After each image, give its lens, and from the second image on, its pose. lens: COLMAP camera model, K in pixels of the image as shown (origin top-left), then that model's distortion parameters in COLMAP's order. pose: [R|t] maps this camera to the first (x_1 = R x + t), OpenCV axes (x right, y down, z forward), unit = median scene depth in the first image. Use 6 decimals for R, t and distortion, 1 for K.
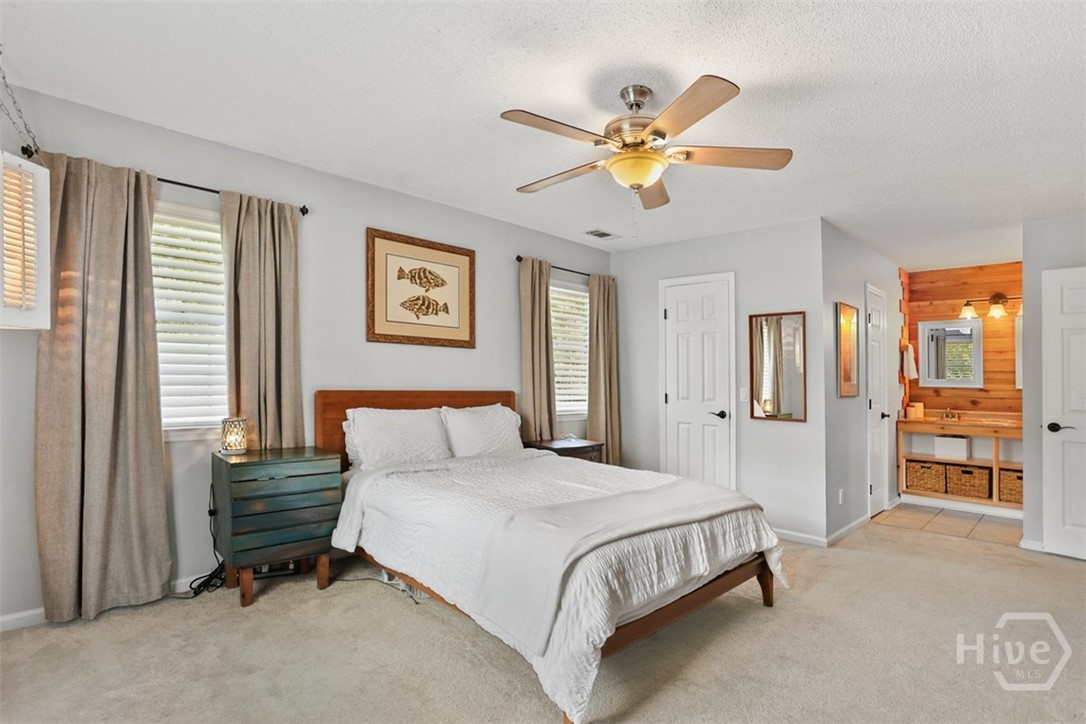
lens RADIAL K [[561.6, 0, 543.0], [0, 561.6, 362.0], [0, 0, 1]] dist [-0.030637, 0.000109]
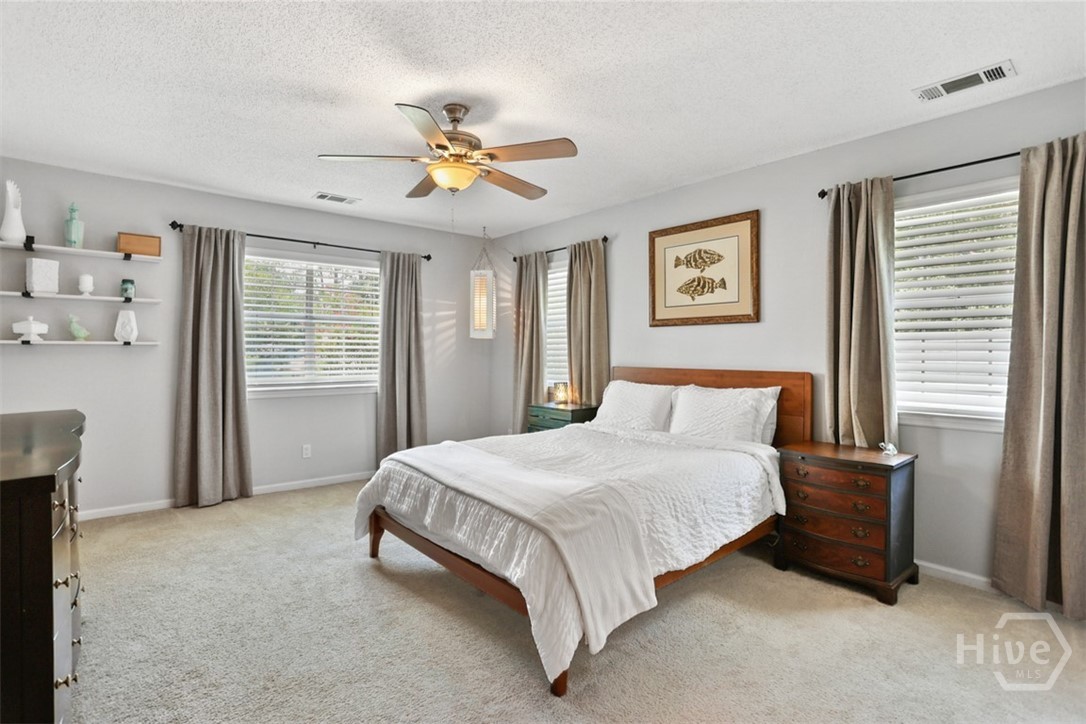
lens RADIAL K [[531.9, 0, 537.9], [0, 531.9, 365.9], [0, 0, 1]] dist [-0.031434, 0.015037]
pose [[-0.071679, 0.000967, -0.997427, 0.772926], [0.020010, 0.999800, -0.000469, 0.039638], [0.997227, -0.019992, -0.071684, 0.769233]]
